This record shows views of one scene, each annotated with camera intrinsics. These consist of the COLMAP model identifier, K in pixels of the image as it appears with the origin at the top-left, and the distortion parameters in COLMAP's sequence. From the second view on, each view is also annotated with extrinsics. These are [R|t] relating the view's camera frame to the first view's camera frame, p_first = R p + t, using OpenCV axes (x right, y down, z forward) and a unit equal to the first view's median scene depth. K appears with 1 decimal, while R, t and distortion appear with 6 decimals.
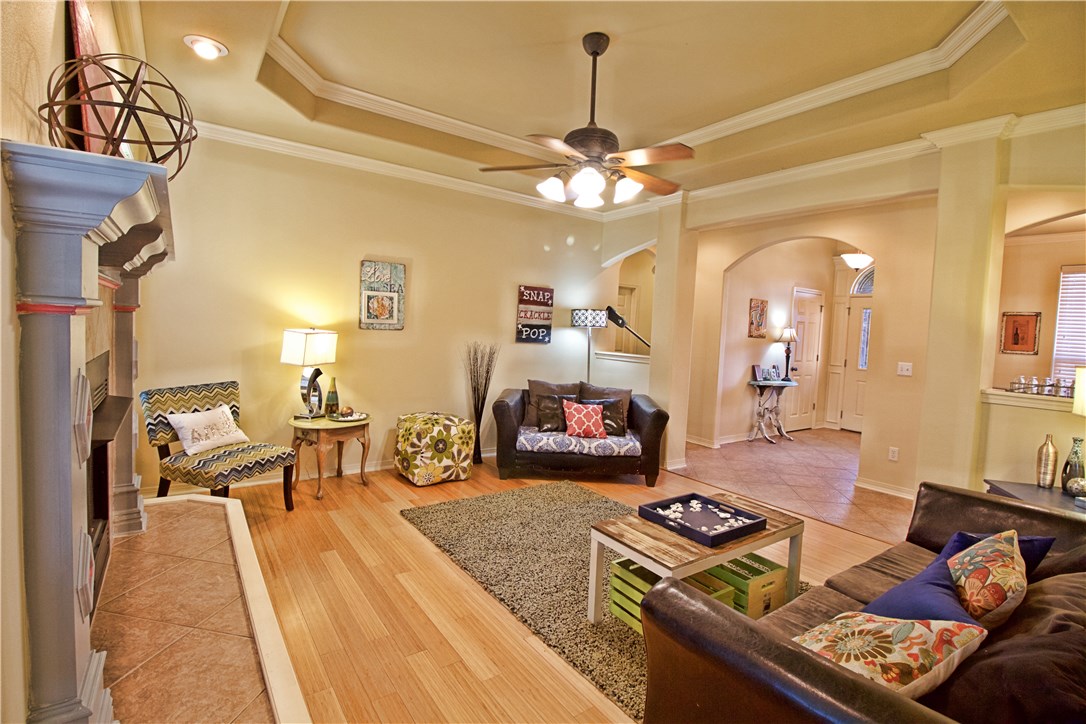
lens RADIAL K [[507.8, 0, 539.8], [0, 507.8, 354.7], [0, 0, 1]] dist [-0.003024, -0.010066]
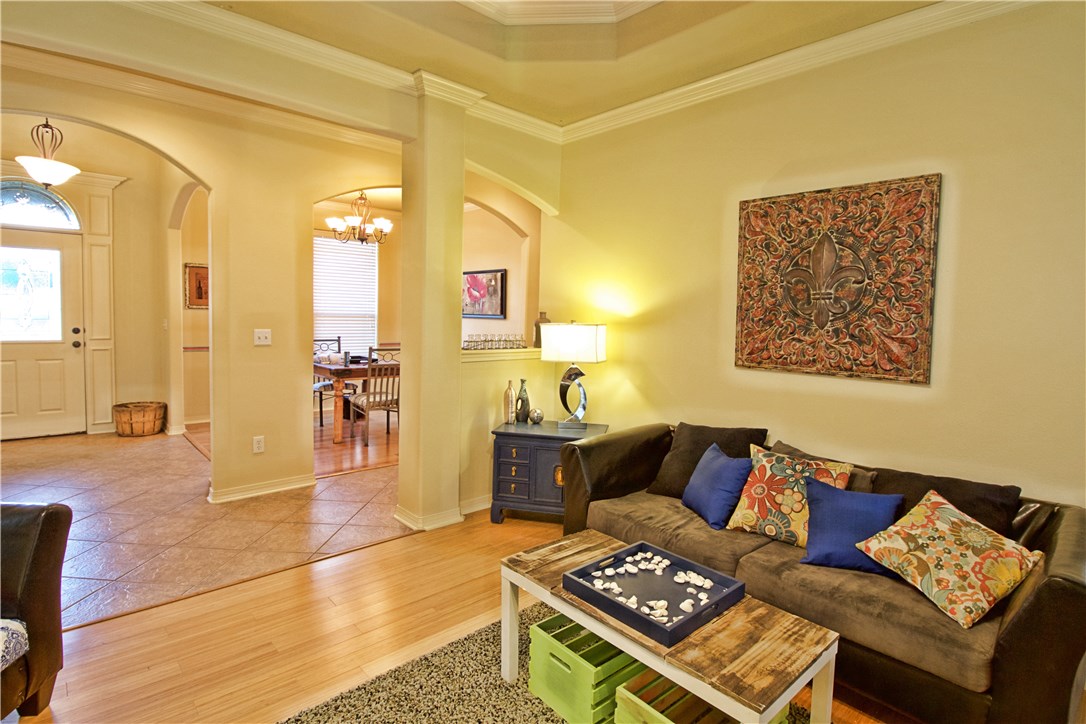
lens RADIAL K [[546.1, 0, 545.5], [0, 546.1, 351.7], [0, 0, 1]] dist [-0.007878, -0.004247]
pose [[-0.124138, -0.119221, 0.985077, -0.182526], [0.021543, 0.992198, 0.122798, -0.043893], [-0.992031, 0.036465, -0.120602, 0.645231]]
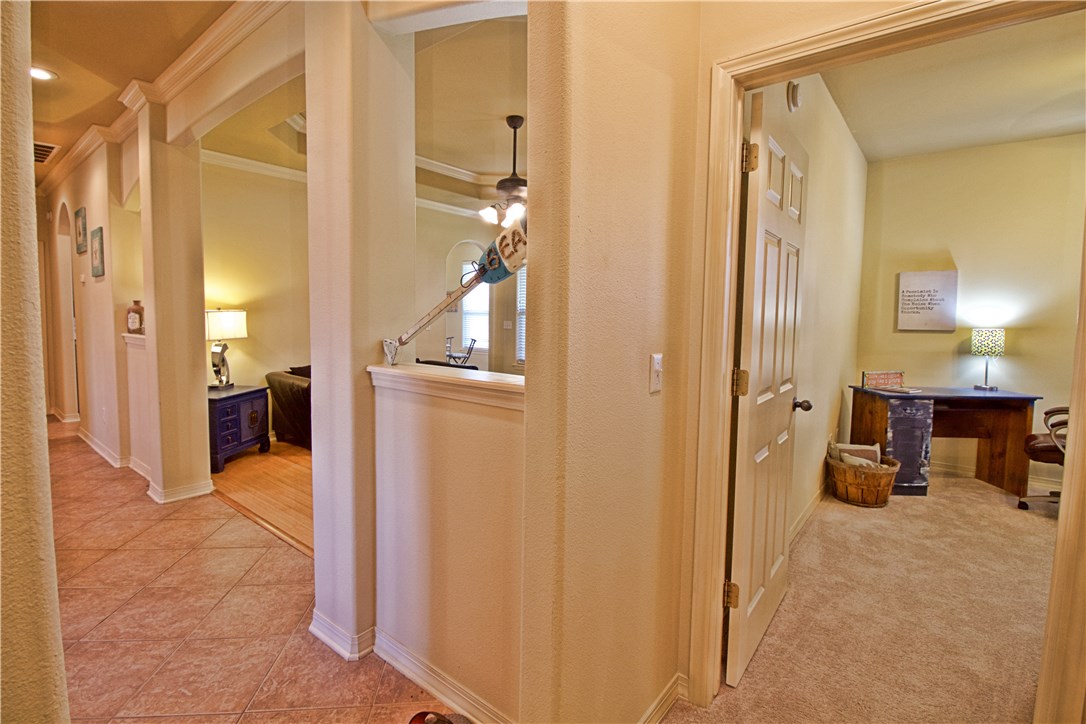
lens RADIAL K [[507.8, 0, 540.2], [0, 507.8, 356.7], [0, 0, 1]] dist [-0.003024, -0.010066]
pose [[-0.960833, -0.038358, -0.274461, 0.260399], [-0.074171, 0.989838, 0.121320, -0.062571], [0.267019, 0.136925, -0.953914, 1.592059]]
